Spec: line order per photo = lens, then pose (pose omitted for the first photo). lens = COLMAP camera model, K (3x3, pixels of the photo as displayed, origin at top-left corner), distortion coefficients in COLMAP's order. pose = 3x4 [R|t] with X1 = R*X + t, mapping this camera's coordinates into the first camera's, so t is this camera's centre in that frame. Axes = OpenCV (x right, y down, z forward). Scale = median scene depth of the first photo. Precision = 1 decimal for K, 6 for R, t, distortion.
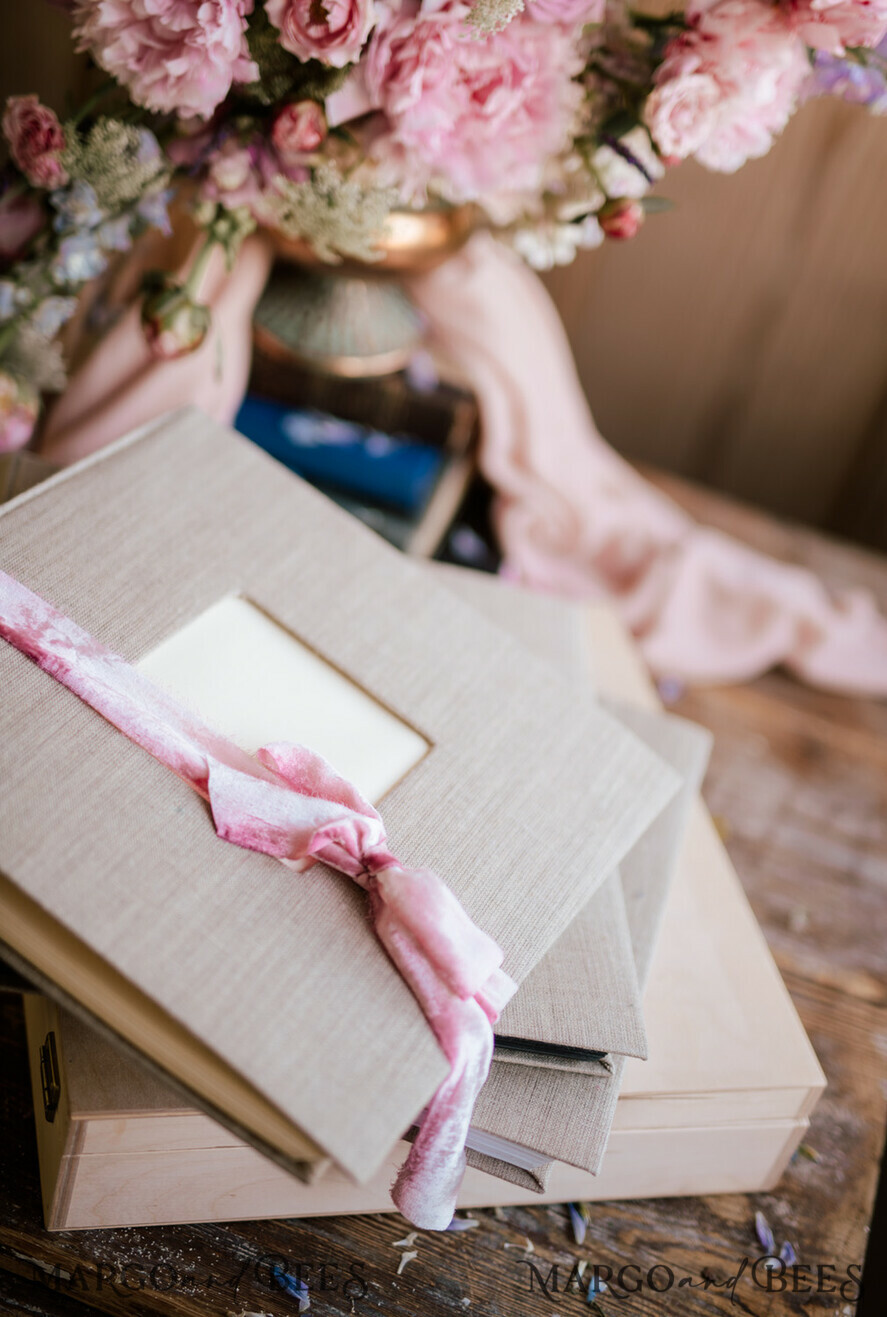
lens RADIAL K [[1994.4, 0, 463.0], [0, 1994.4, 618.1], [0, 0, 1]] dist [-0.012194, 0.000000]
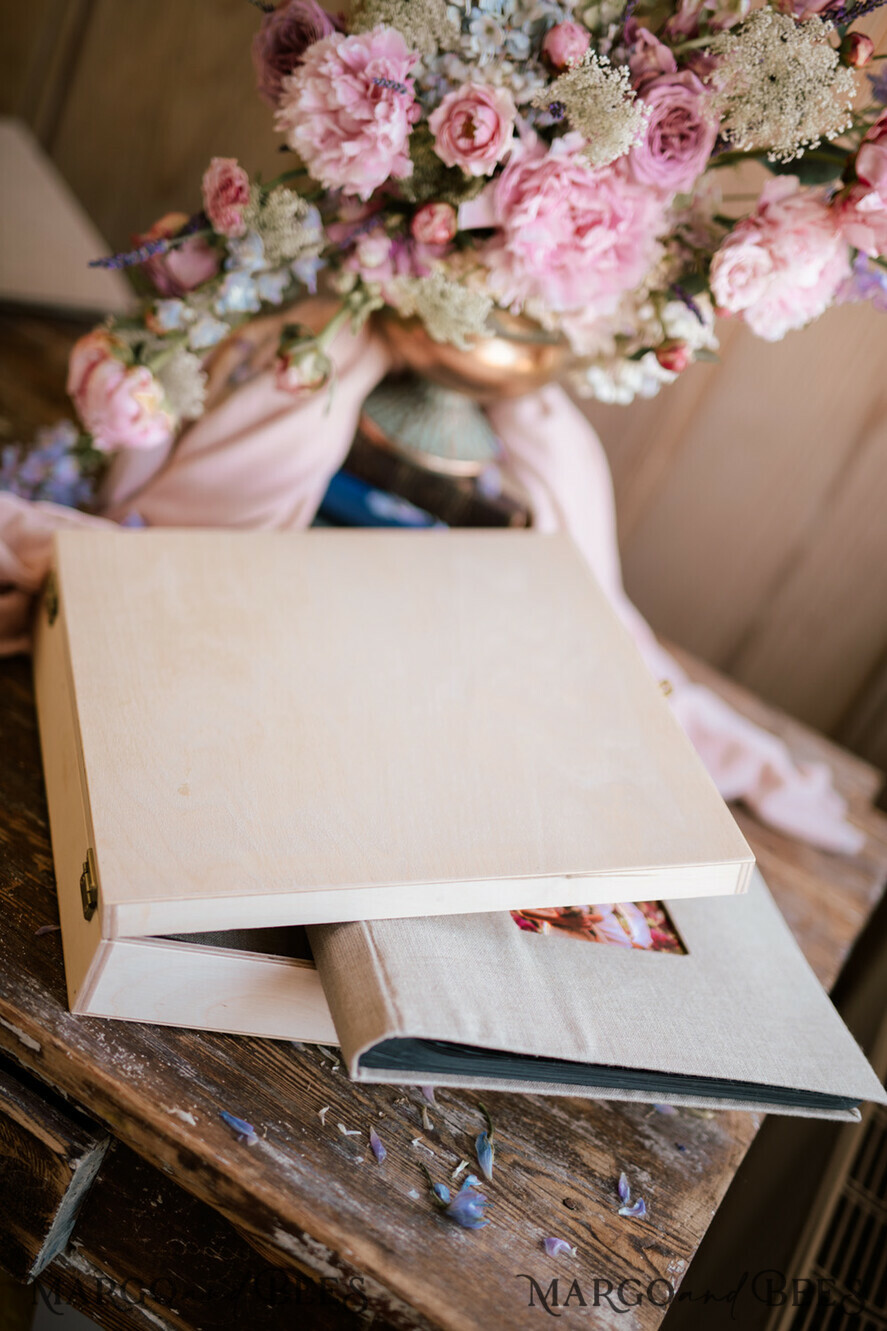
lens RADIAL K [[1893.0, 0, 439.8], [0, 1893.0, 668.5], [0, 0, 1]] dist [-0.008647, 0.000000]
pose [[0.976768, 0.206990, -0.055495, 0.046135], [-0.213149, 0.965188, -0.151588, 0.208691], [0.022186, 0.159895, 0.986885, -0.129698]]
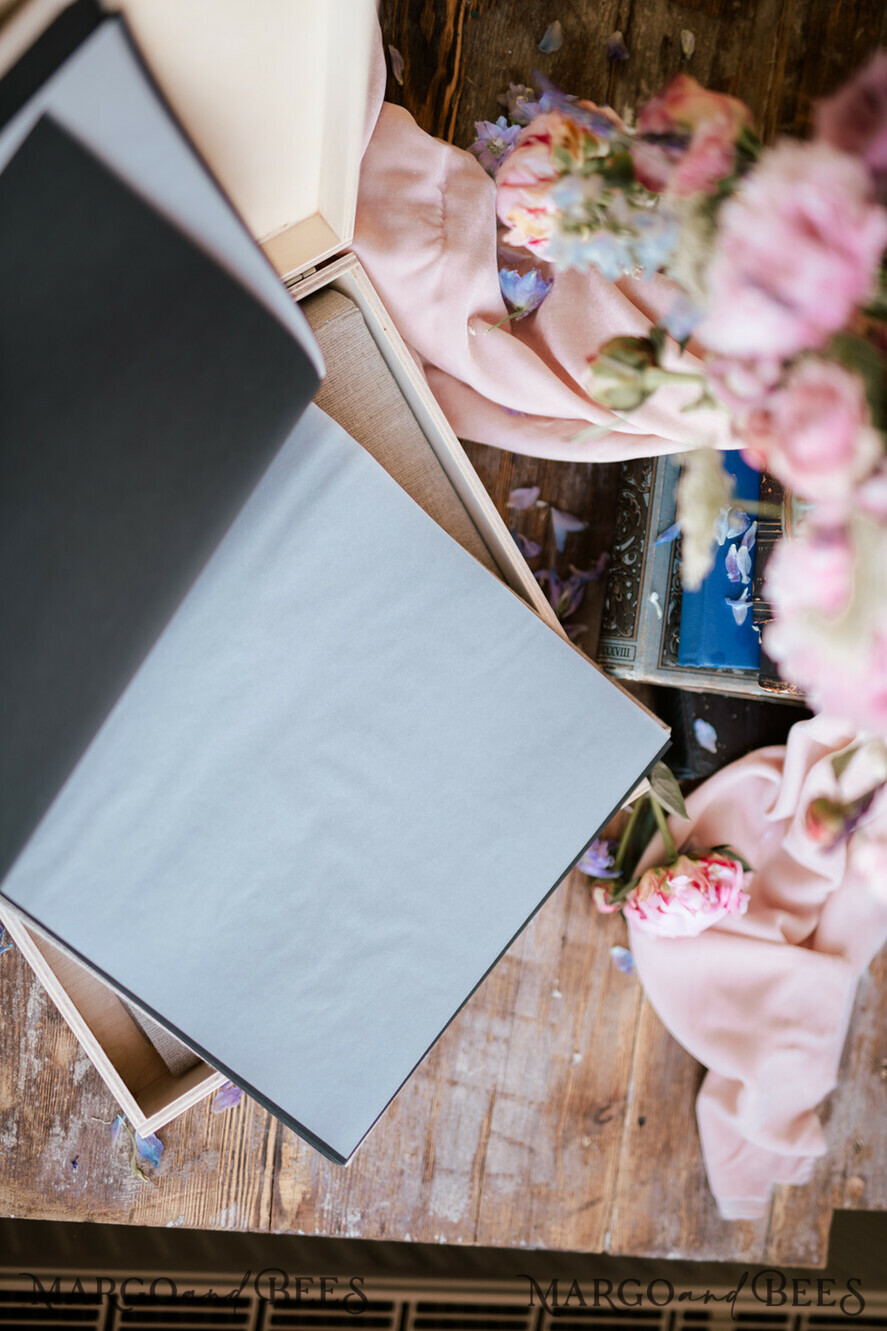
lens RADIAL K [[1893.0, 0, 434.2], [0, 1893.0, 668.6], [0, 0, 1]] dist [-0.008647, 0.000000]
pose [[0.204384, 0.968129, -0.144751, 0.107685], [-0.796630, 0.250434, 0.550148, -0.578765], [0.568865, 0.002872, 0.822426, 0.248899]]
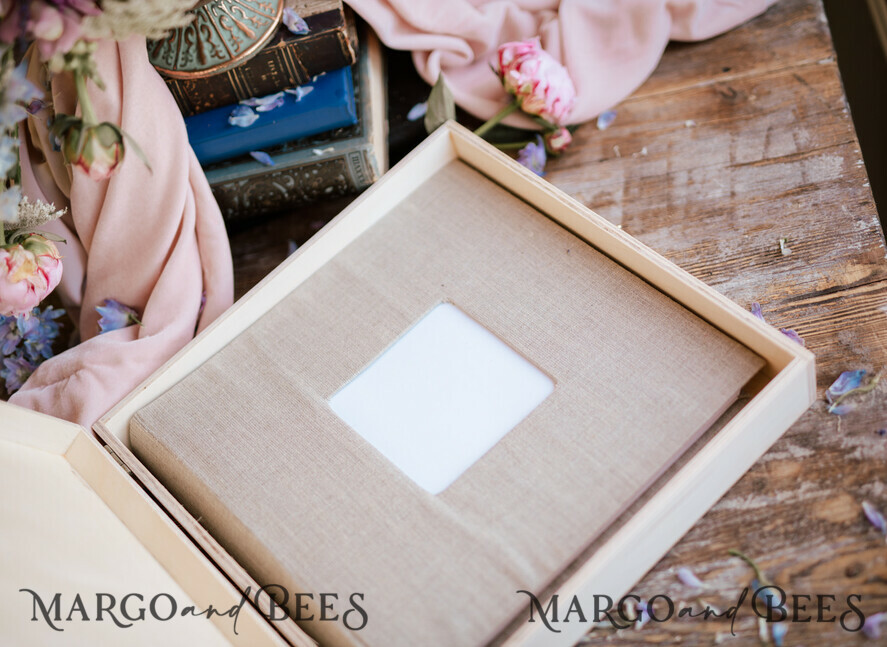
lens RADIAL K [[1382.4, 0, 474.5], [0, 1382.4, 327.7], [0, 0, 1]] dist [-0.003812, 0.000000]
pose [[0.836508, -0.520689, -0.170695, 0.152018], [0.547697, 0.804056, 0.231347, -0.140049], [0.016788, -0.287013, 0.957780, 0.173289]]
